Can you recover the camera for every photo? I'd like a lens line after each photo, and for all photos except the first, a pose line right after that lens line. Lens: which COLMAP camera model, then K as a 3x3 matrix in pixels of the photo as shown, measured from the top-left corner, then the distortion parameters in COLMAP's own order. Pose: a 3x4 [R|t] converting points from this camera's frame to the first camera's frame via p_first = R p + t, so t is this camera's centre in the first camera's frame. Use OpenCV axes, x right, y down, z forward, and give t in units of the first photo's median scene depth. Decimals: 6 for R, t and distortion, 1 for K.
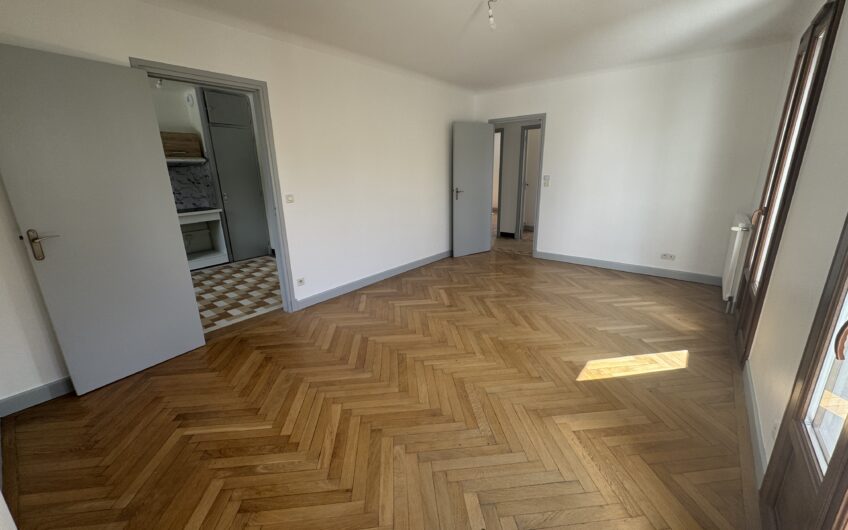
lens RADIAL K [[336.7, 0, 424.0], [0, 336.7, 265.0], [0, 0, 1]] dist [0.000172, 0.000063]
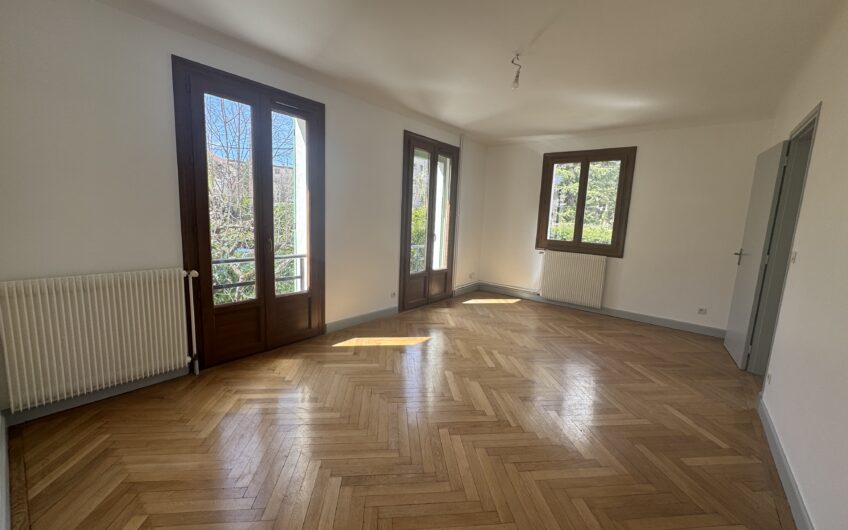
lens RADIAL K [[336.7, 0, 424.0], [0, 336.7, 265.0], [0, 0, 1]] dist [0.000172, 0.000063]
pose [[-0.999695, -0.023877, -0.006234, 0.437122], [-0.024336, 0.912025, 0.409412, -0.539899], [-0.004090, 0.409439, -0.912328, 1.975409]]
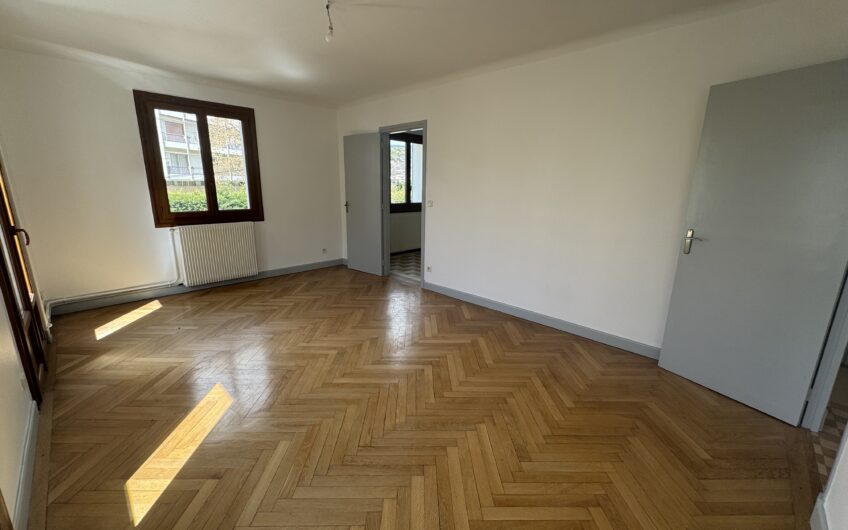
lens RADIAL K [[334.5, 0, 427.9], [0, 334.5, 267.2], [0, 0, 1]] dist [-0.000432, -0.000034]
pose [[-0.081534, 0.260902, -0.961916, 1.115731], [-0.281209, 0.919895, 0.273341, -0.392720], [0.956177, 0.292786, -0.001635, 1.287517]]
